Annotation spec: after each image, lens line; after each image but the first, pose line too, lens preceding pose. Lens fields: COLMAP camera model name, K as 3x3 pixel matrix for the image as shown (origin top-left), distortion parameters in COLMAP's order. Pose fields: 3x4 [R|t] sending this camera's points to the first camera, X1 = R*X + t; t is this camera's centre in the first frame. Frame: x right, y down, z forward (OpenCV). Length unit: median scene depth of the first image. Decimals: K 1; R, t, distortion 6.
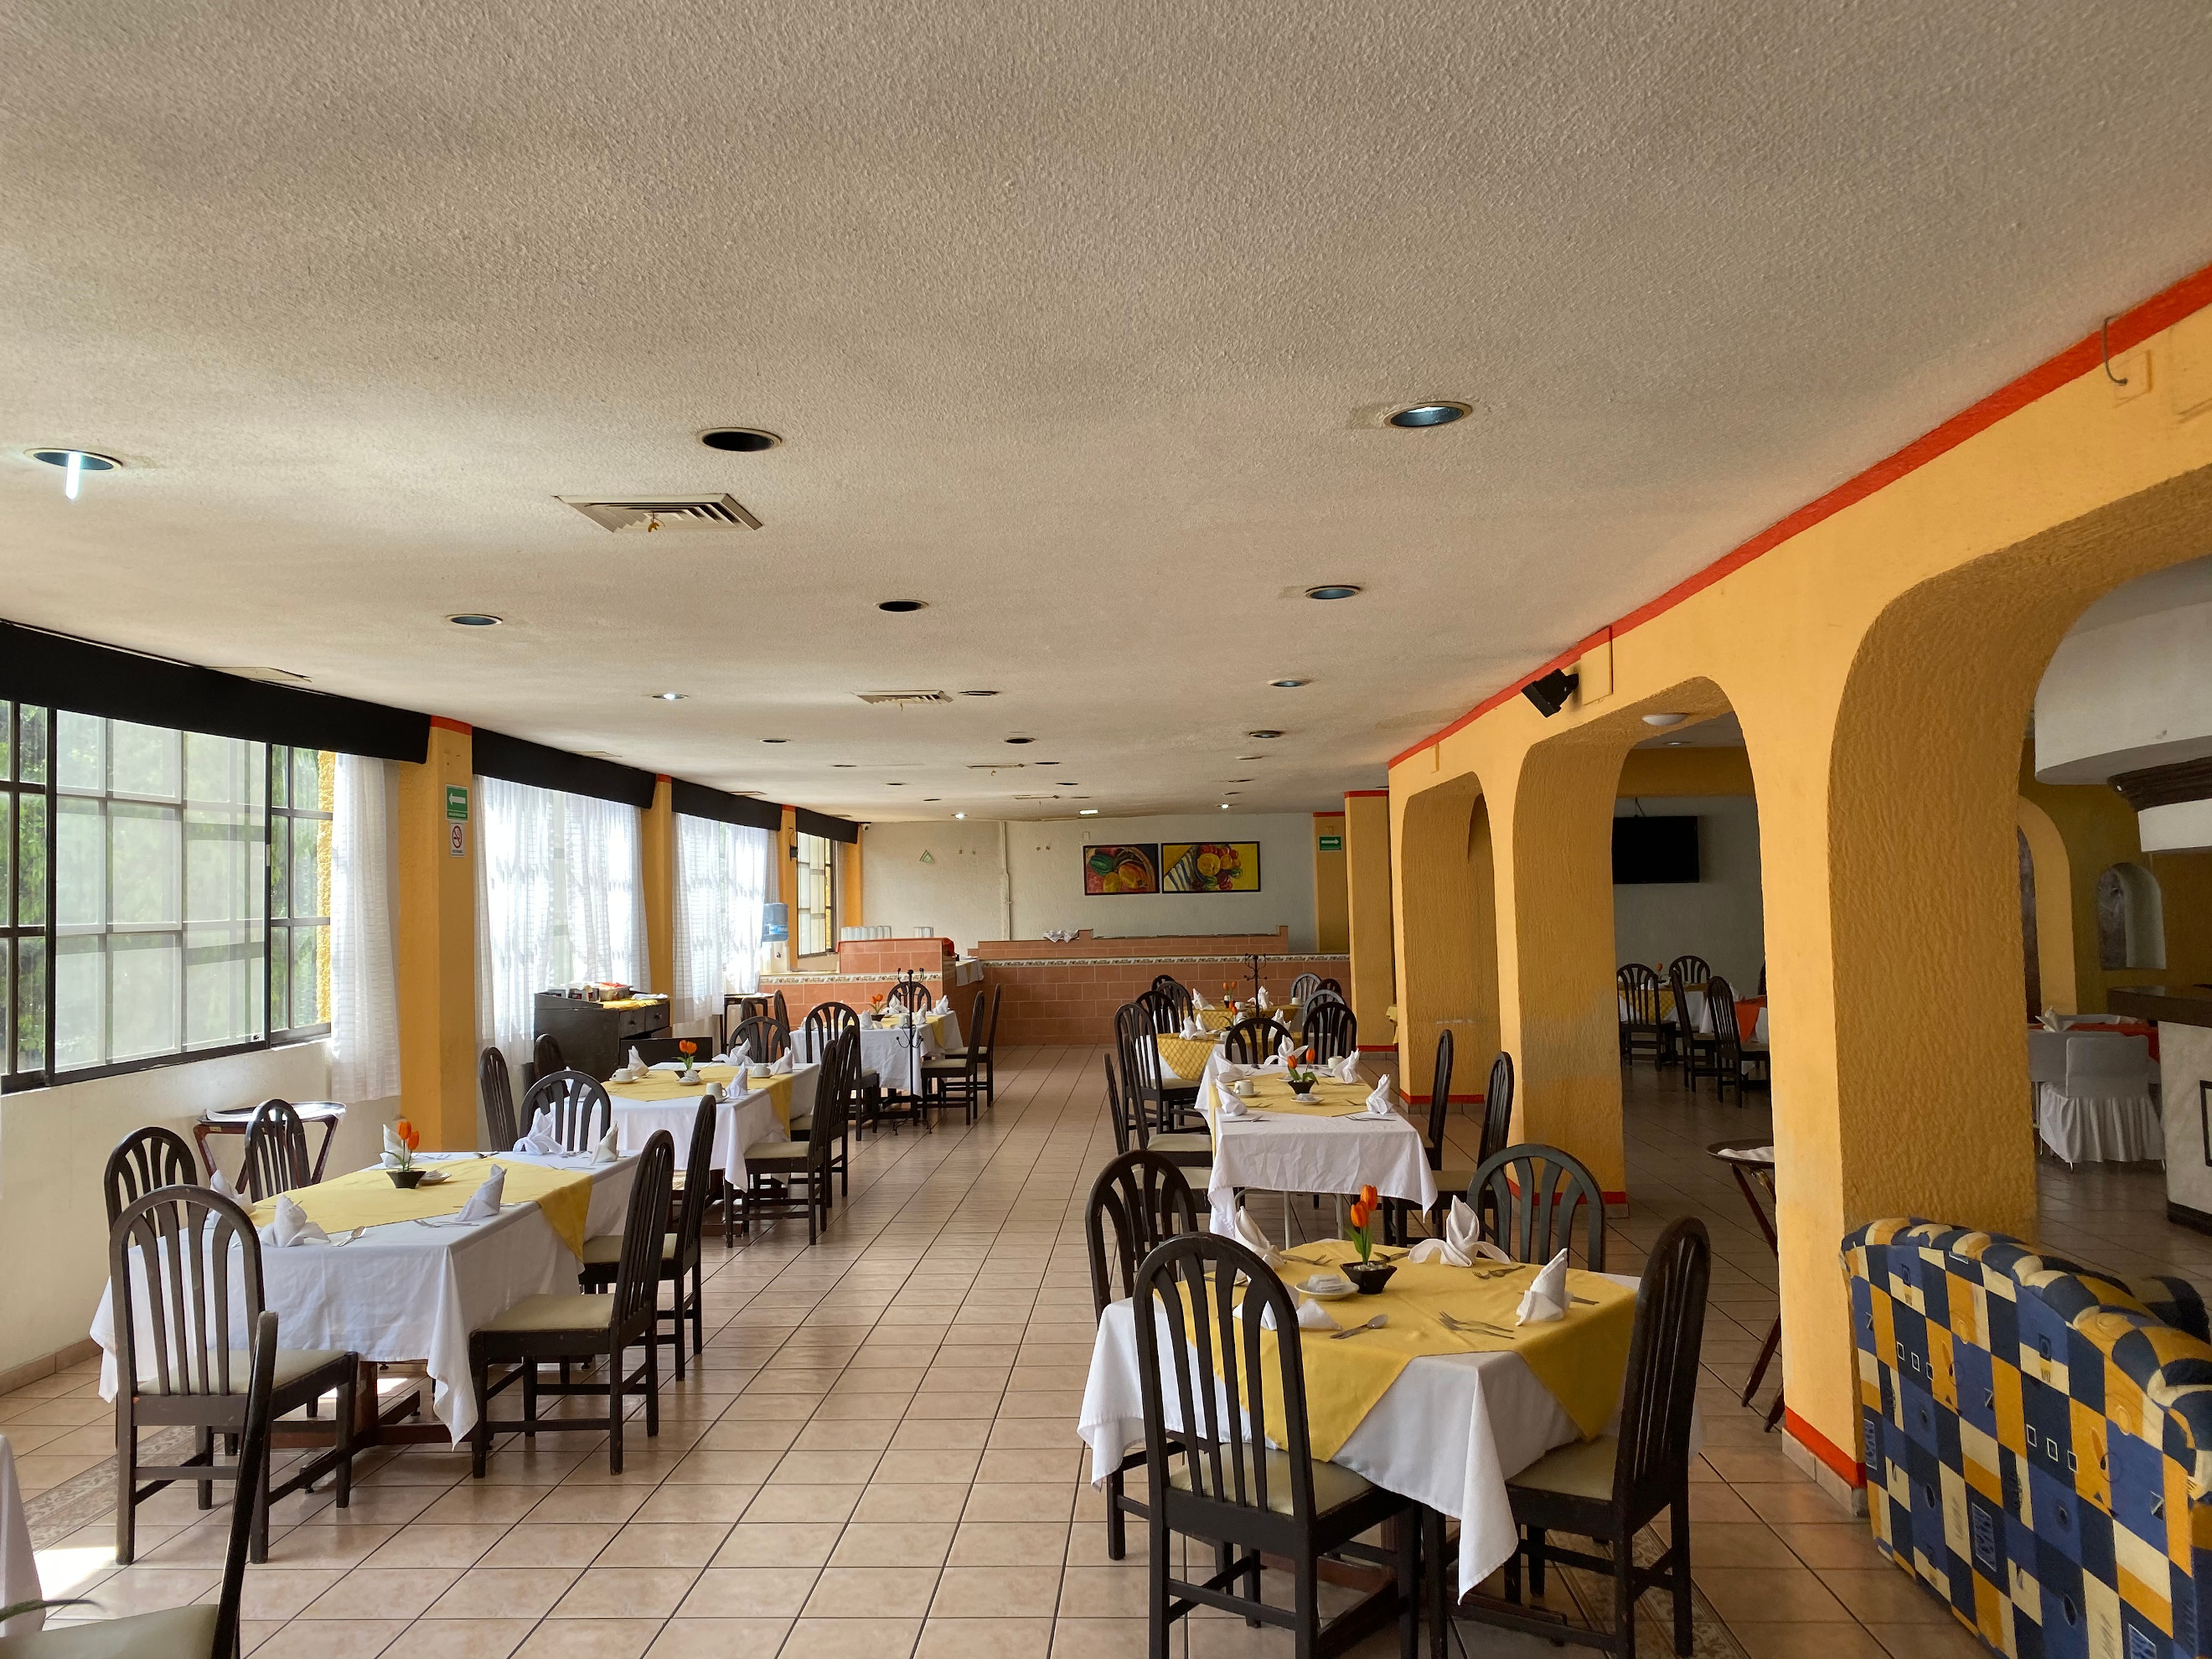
lens RADIAL K [[1674.3, 0, 1106.0], [0, 1674.3, 829.5], [0, 0, 1]] dist [0.051218, -0.001608]
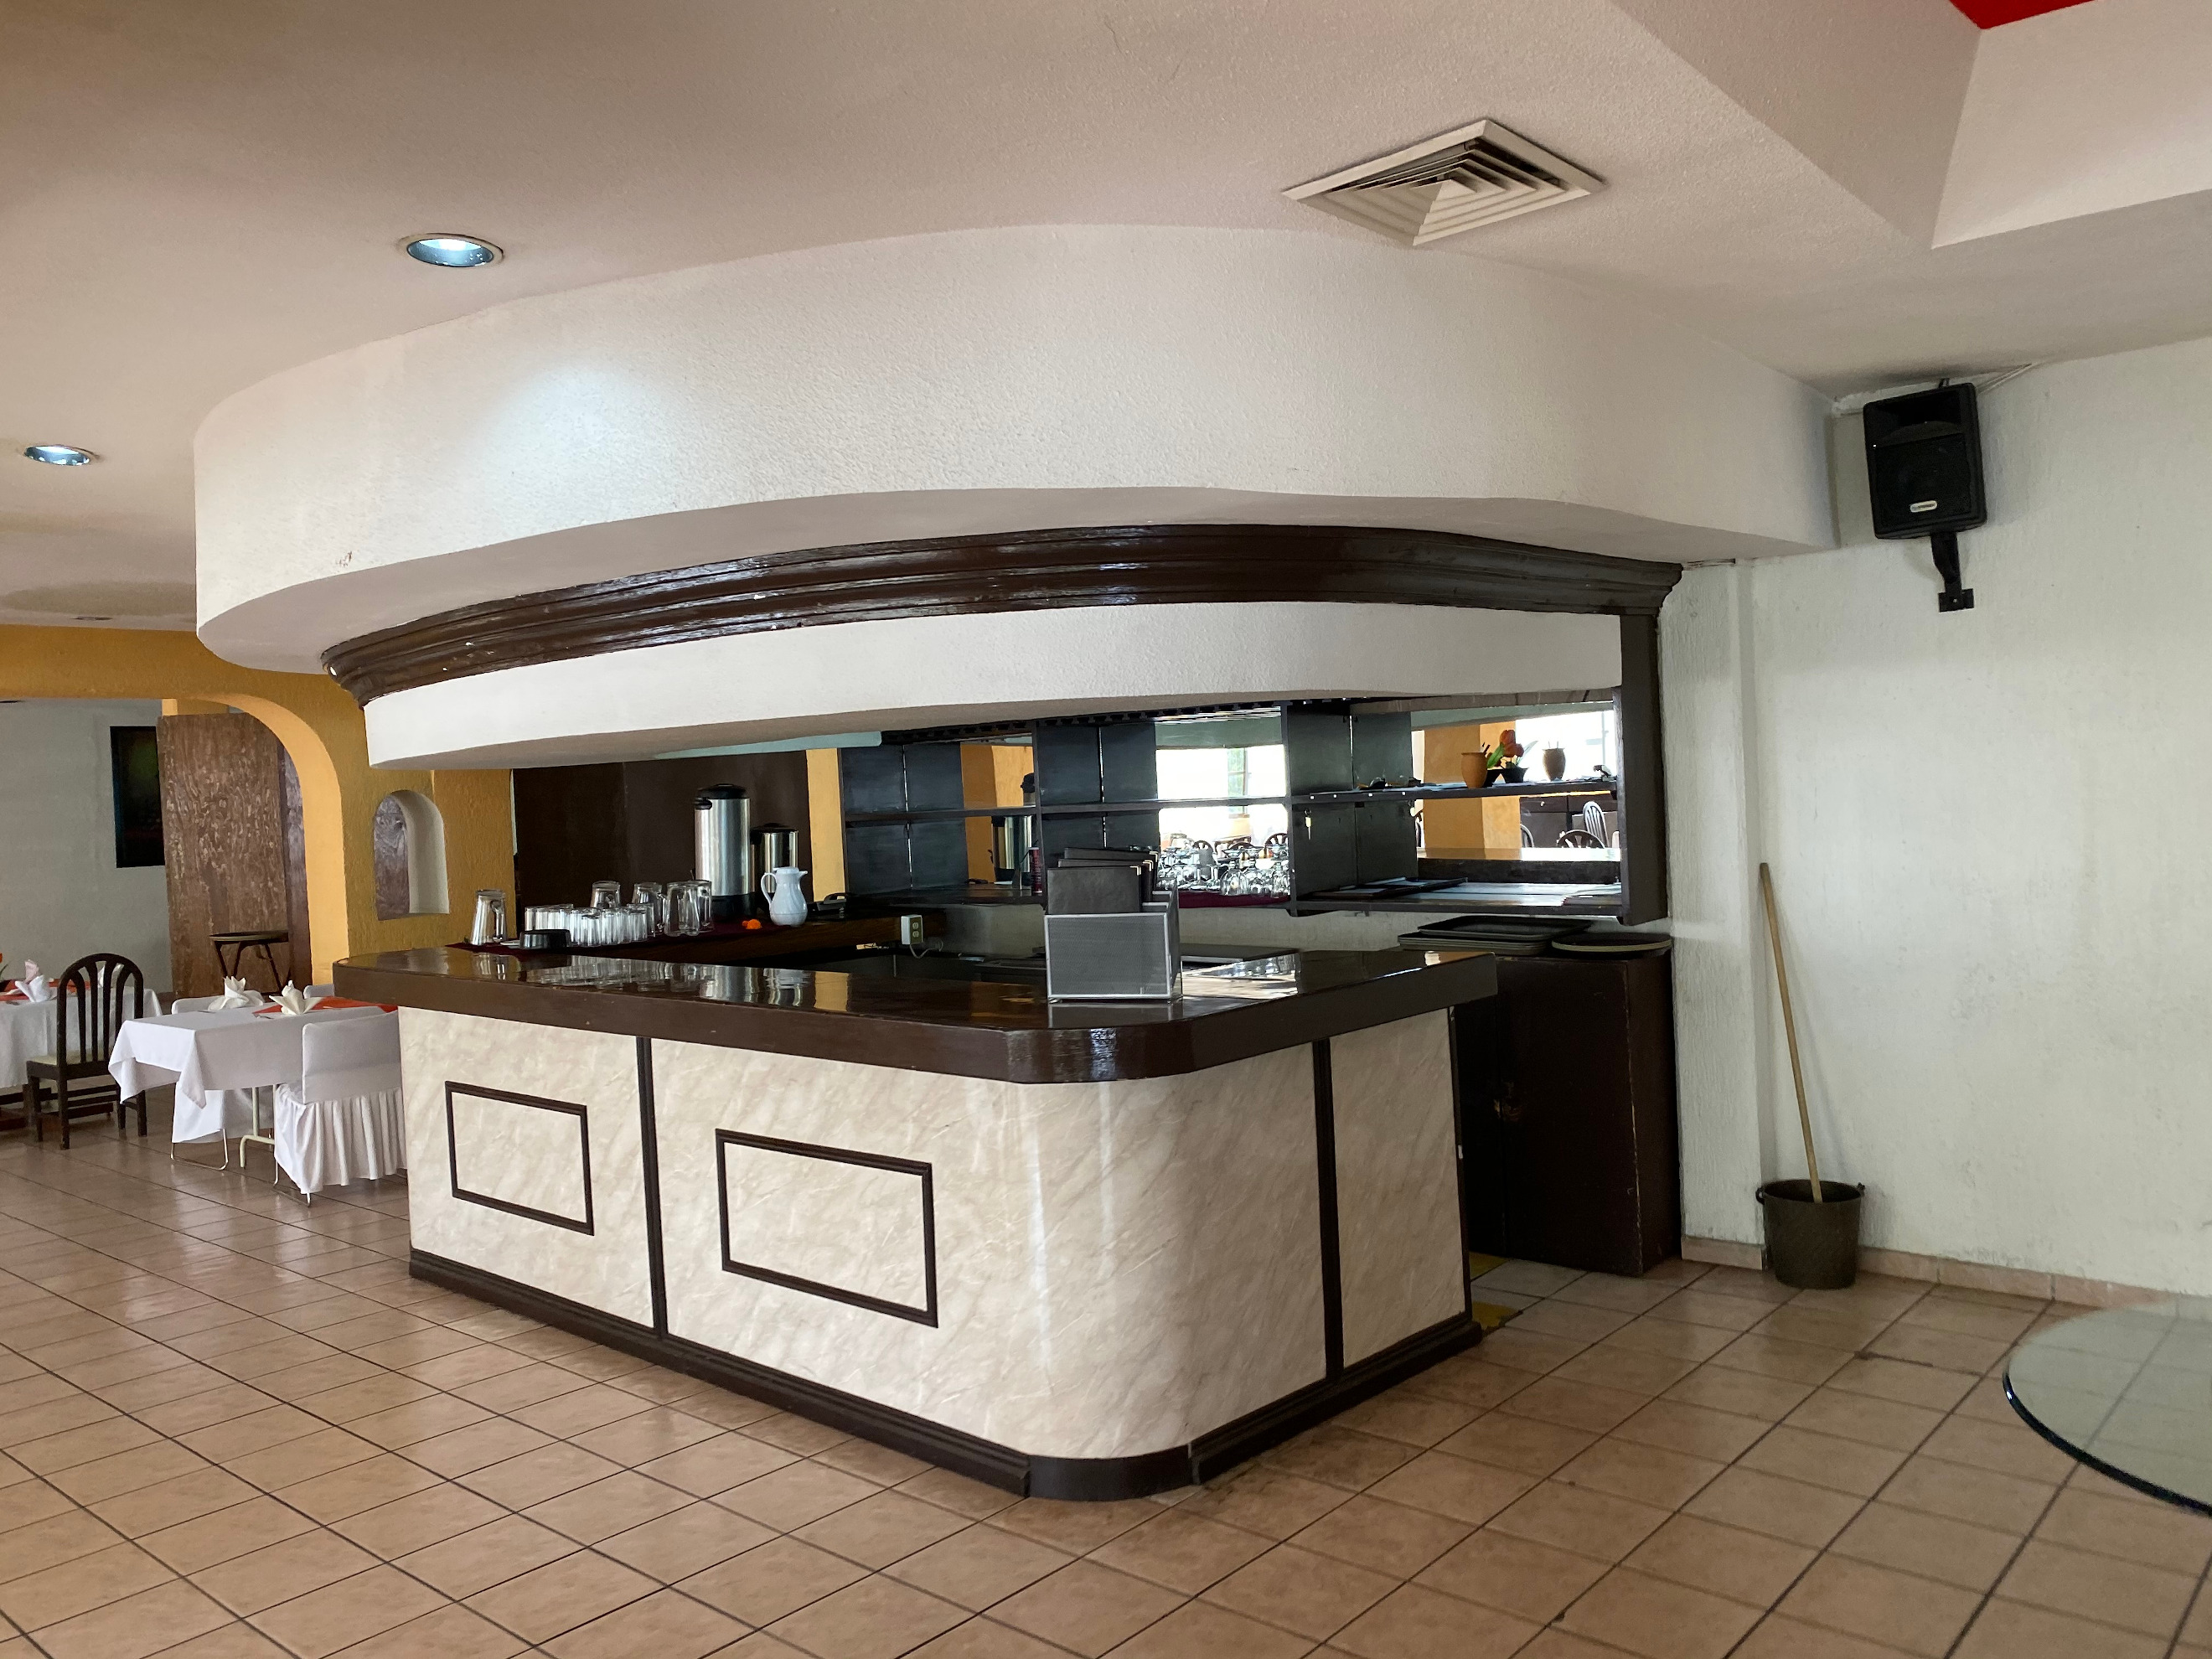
lens RADIAL K [[1679.5, 0, 1088.0], [0, 1679.5, 849.6], [0, 0, 1]] dist [0.053035, -0.049818]
pose [[0.629167, -0.033761, 0.776537, 0.213780], [-0.002986, 0.998944, 0.045850, 0.013014], [-0.777264, -0.031166, 0.628402, 0.283988]]
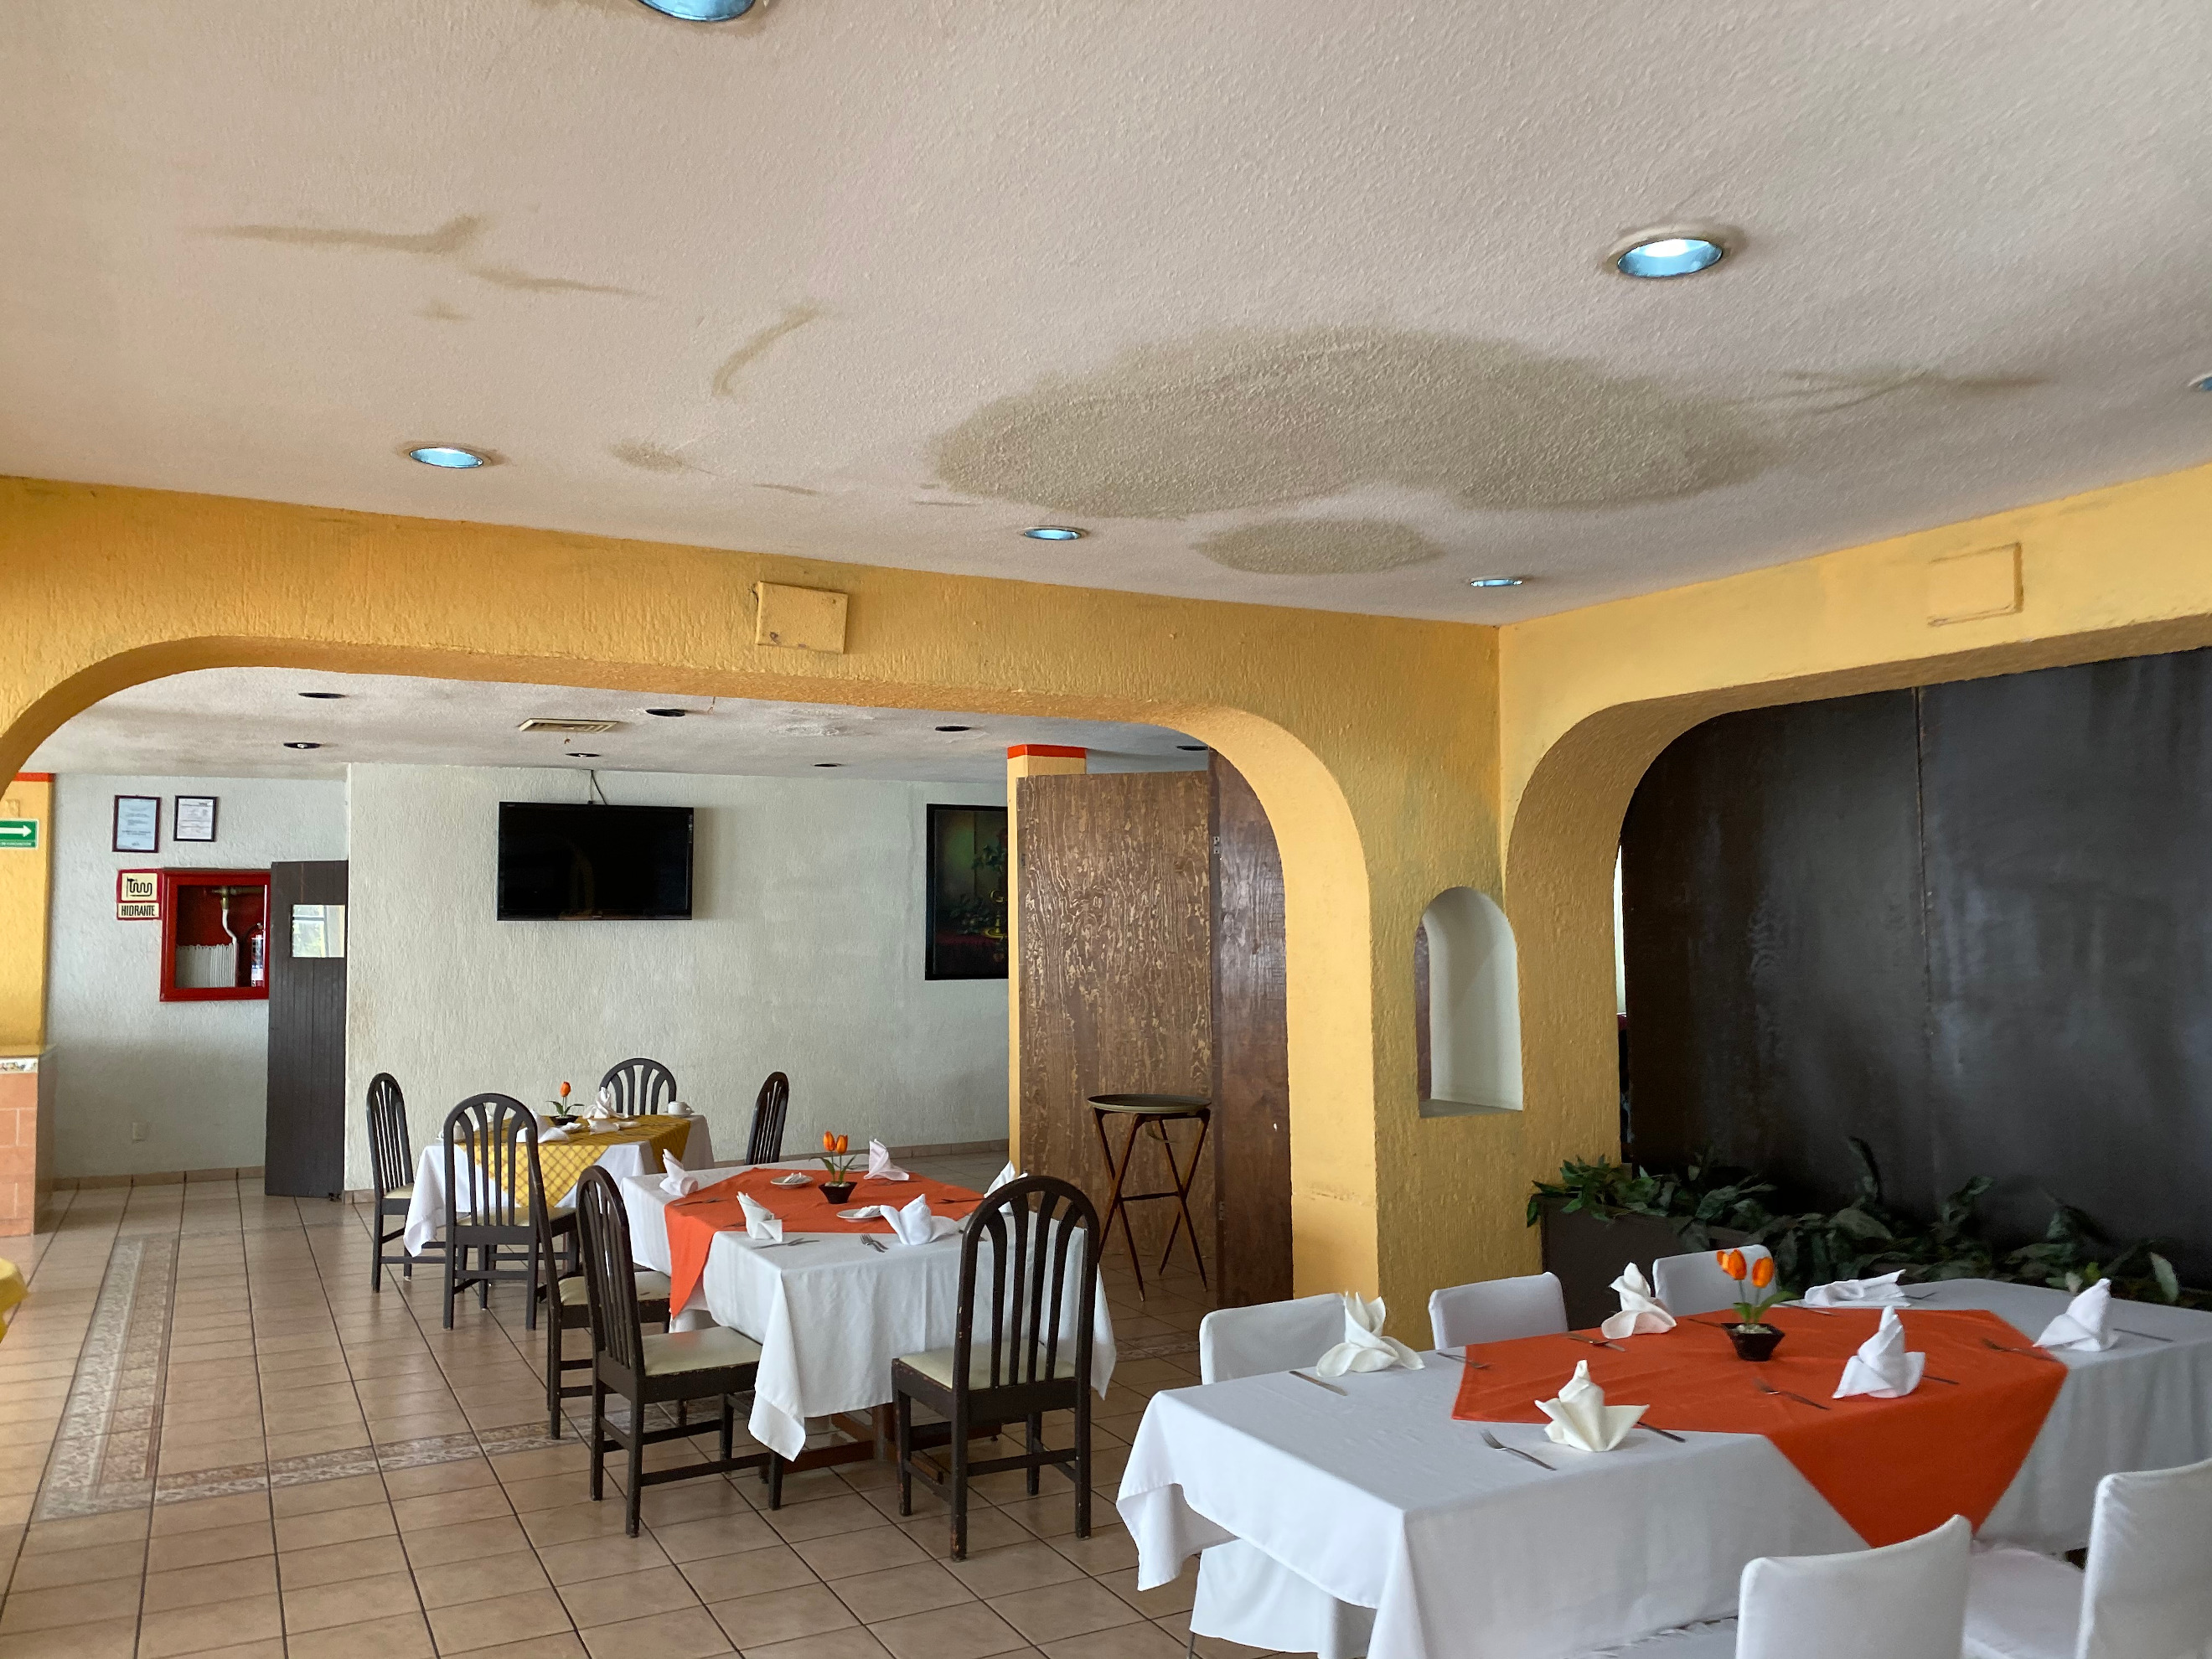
lens RADIAL K [[1679.5, 0, 1088.0], [0, 1679.5, 849.6], [0, 0, 1]] dist [0.053035, -0.049818]
pose [[0.870728, 0.041128, 0.490042, 0.361479], [-0.035877, 0.999154, -0.020110, 0.029481], [-0.490454, -0.000070, 0.871467, 0.832308]]
